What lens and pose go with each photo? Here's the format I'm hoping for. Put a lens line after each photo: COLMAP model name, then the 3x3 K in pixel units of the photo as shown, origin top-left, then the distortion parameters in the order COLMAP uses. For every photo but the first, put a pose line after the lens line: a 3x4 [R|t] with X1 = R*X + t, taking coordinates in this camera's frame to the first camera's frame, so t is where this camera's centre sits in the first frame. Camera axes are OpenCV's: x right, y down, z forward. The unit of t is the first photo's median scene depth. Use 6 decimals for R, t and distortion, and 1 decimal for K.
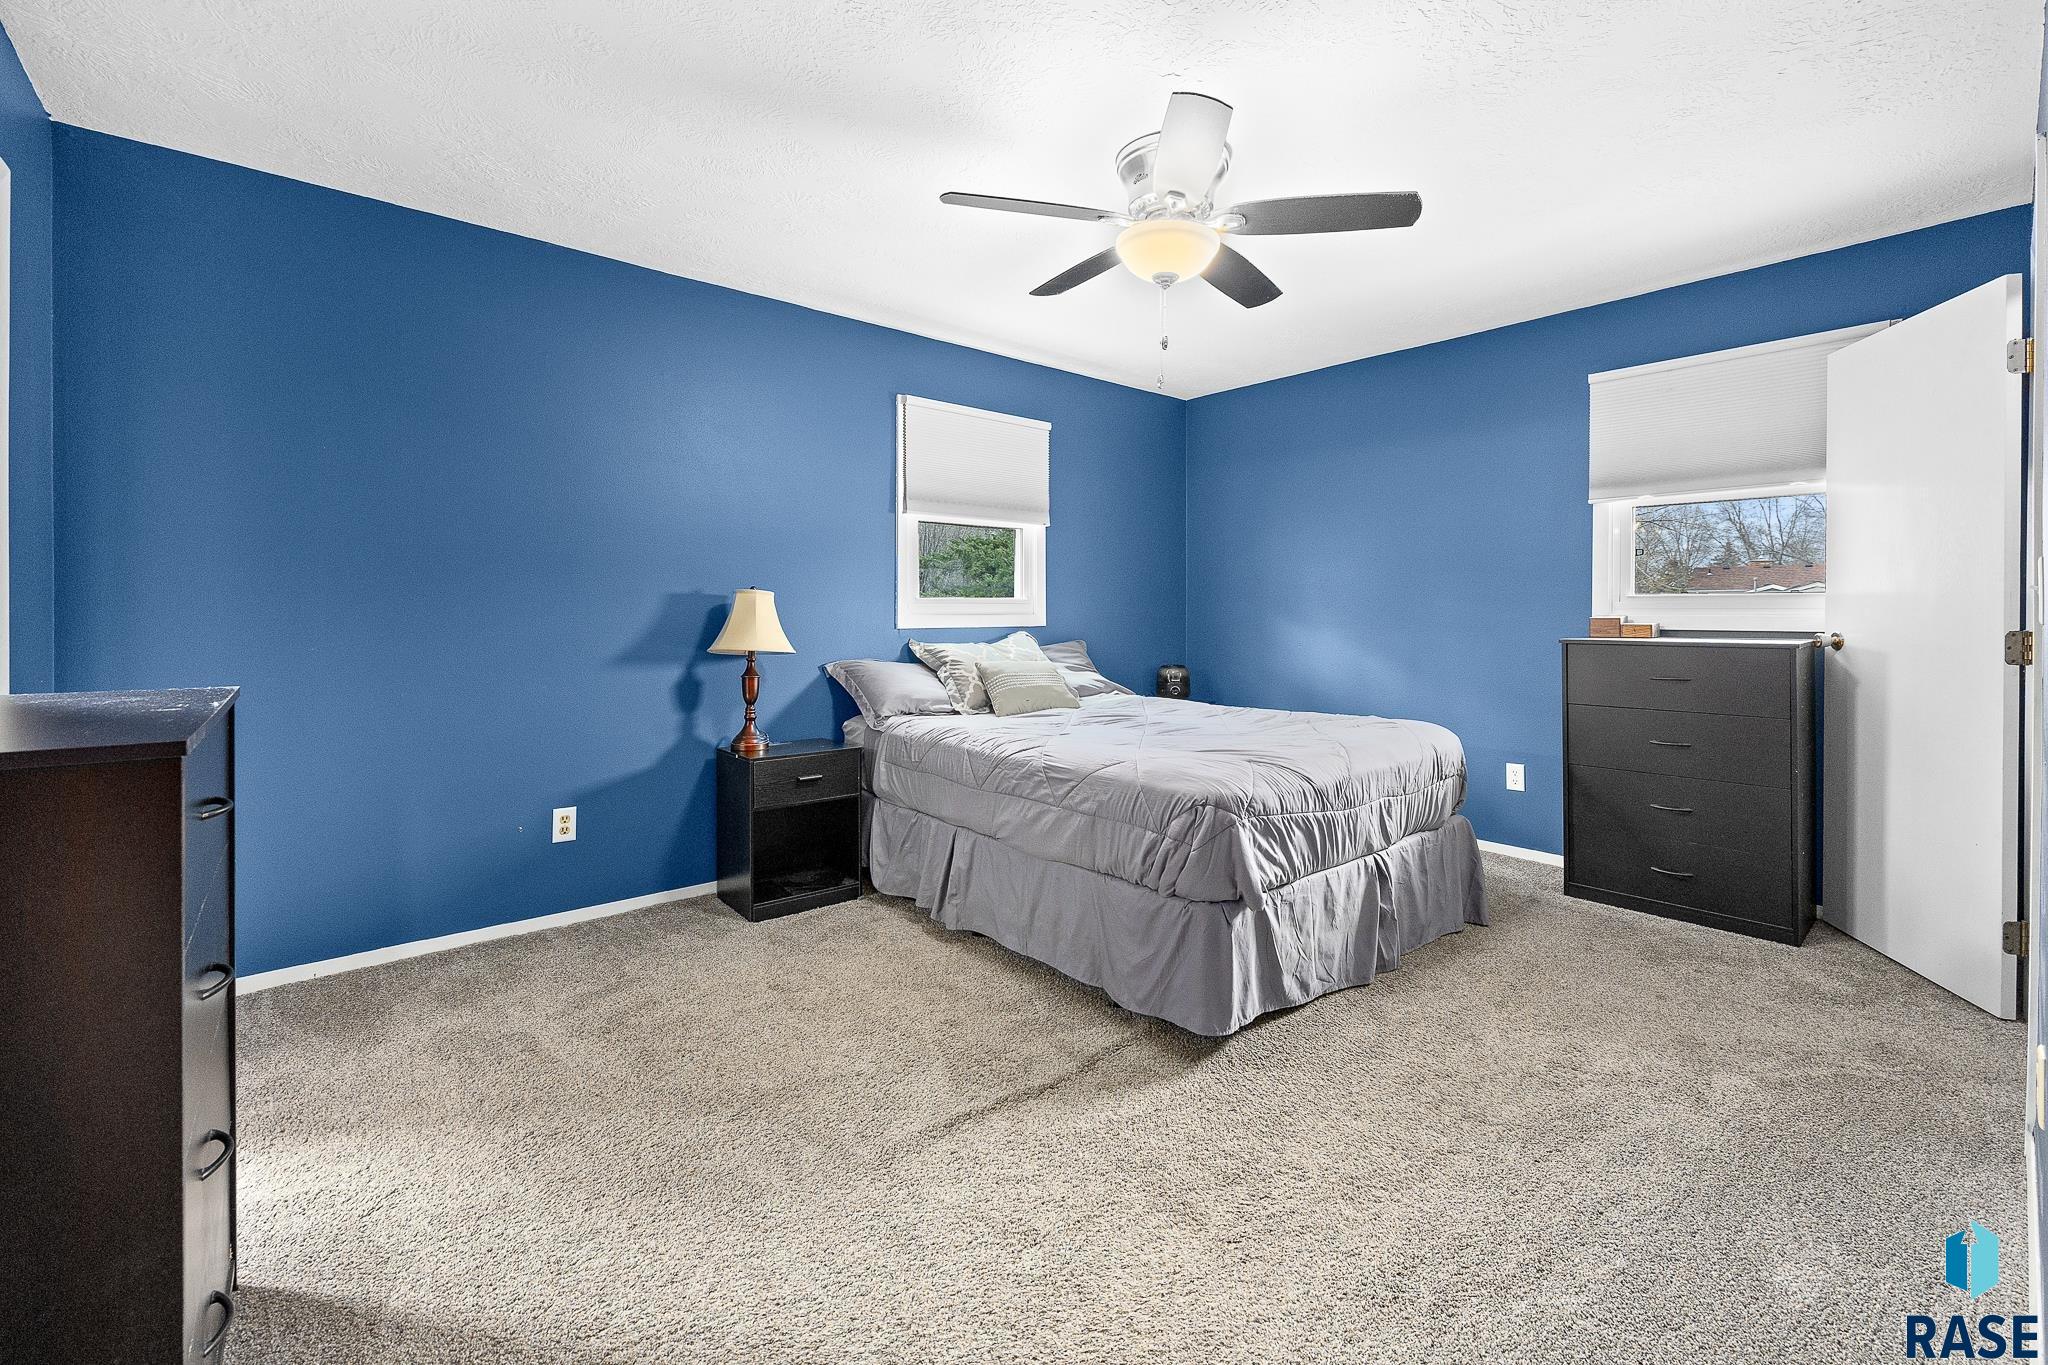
lens RADIAL K [[866.3, 0, 1030.5], [0, 866.3, 620.2], [0, 0, 1]] dist [-0.000039, -0.000360]
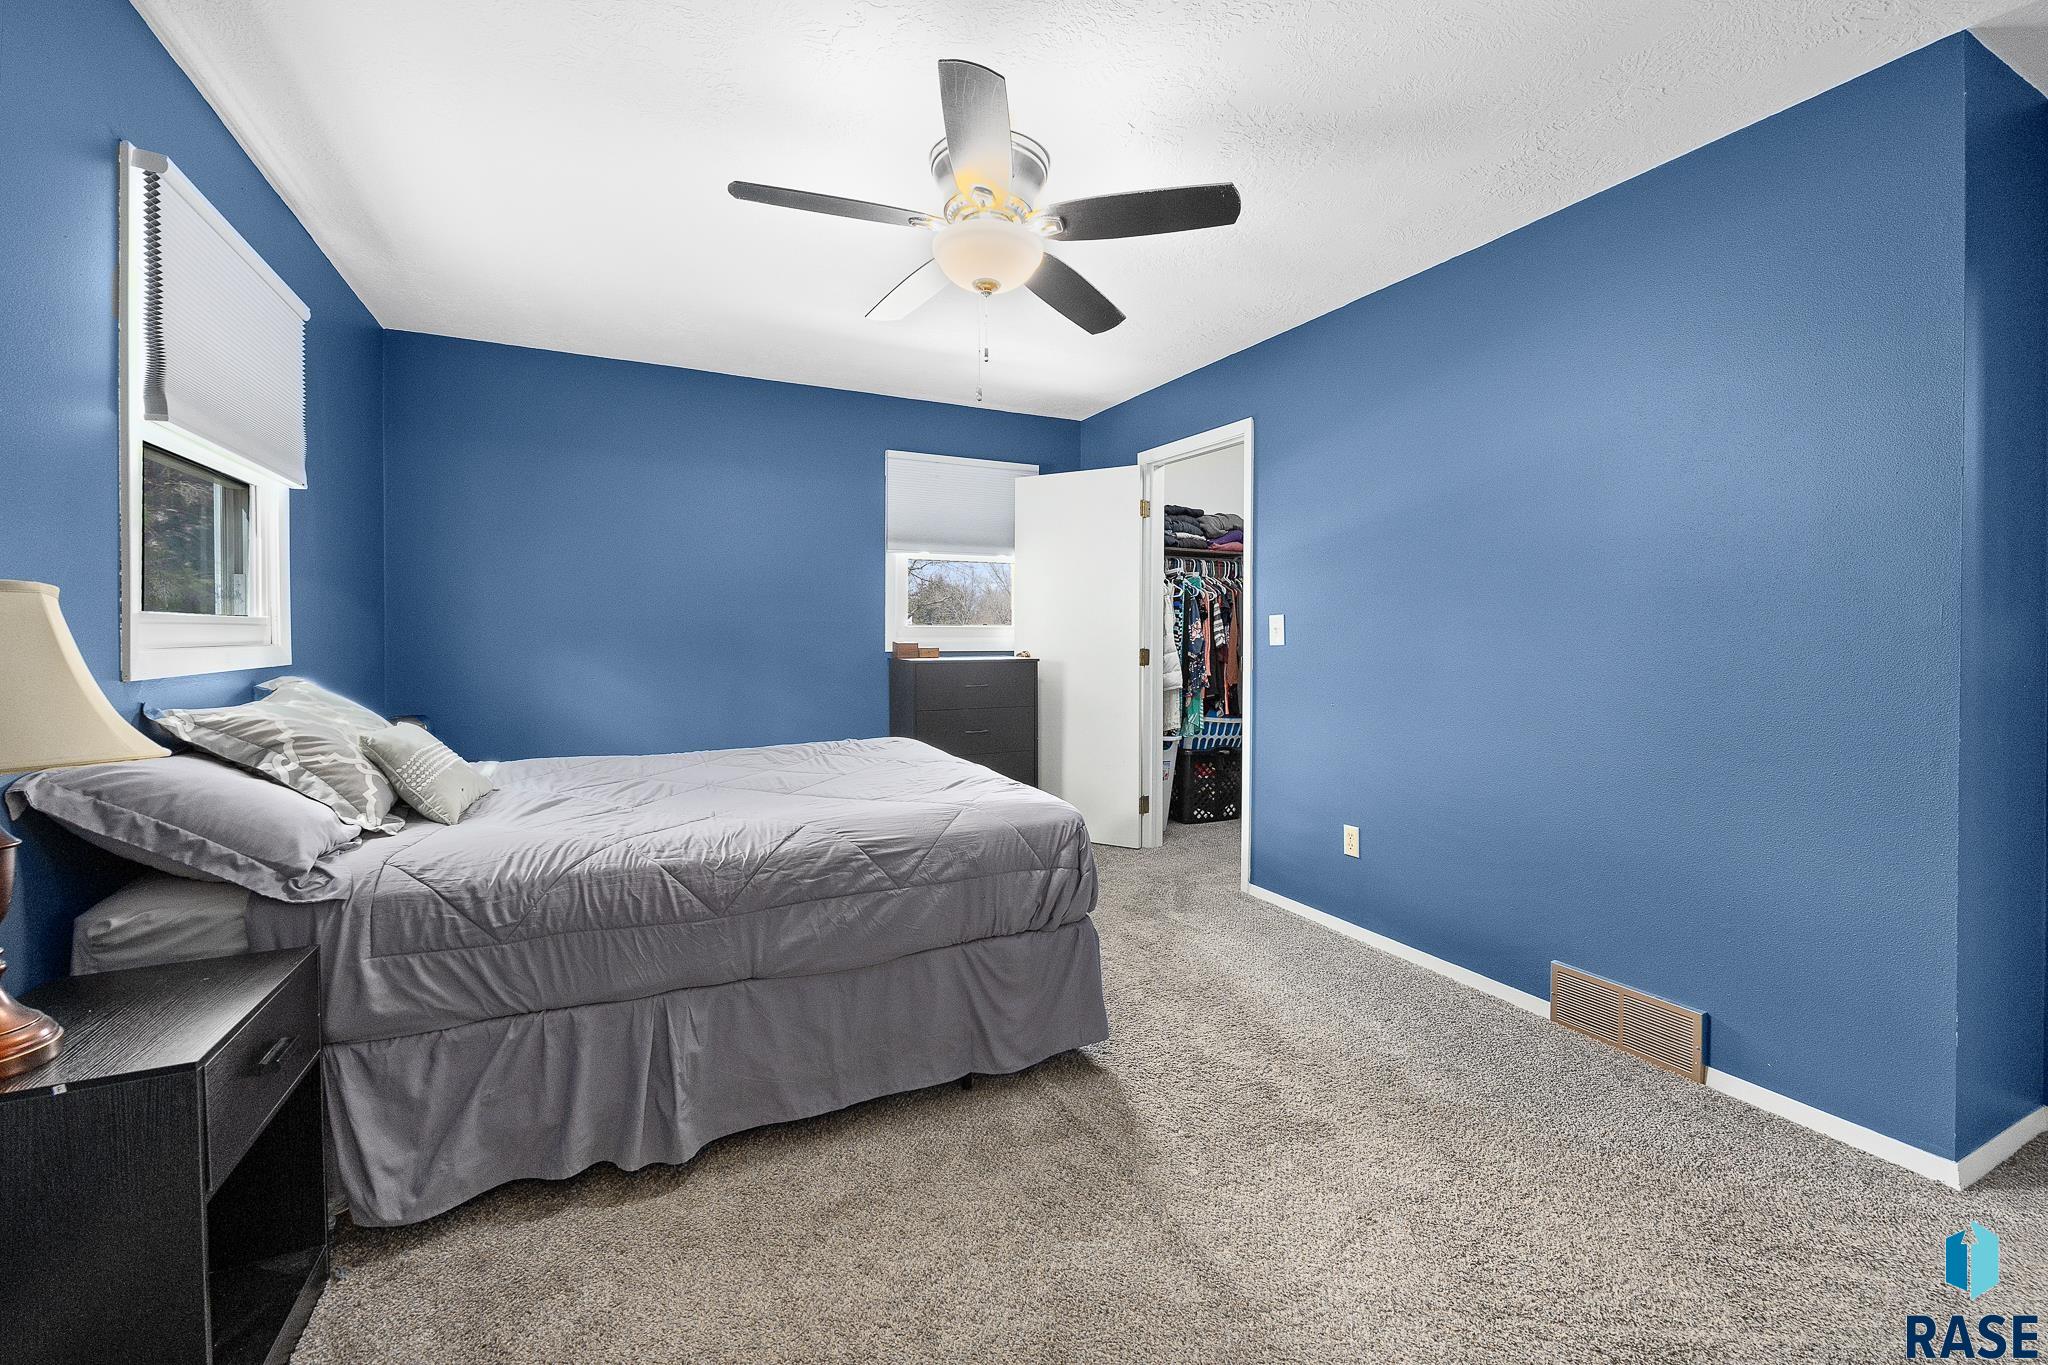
lens RADIAL K [[845.2, 0, 1039.2], [0, 845.2, 632.9], [0, 0, 1]] dist [-0.002927, -0.000187]
pose [[0.244880, 0.002061, 0.969551, -0.534405], [0.005959, 0.999976, -0.003631, -0.012564], [-0.969535, 0.006666, 0.244862, 0.527768]]
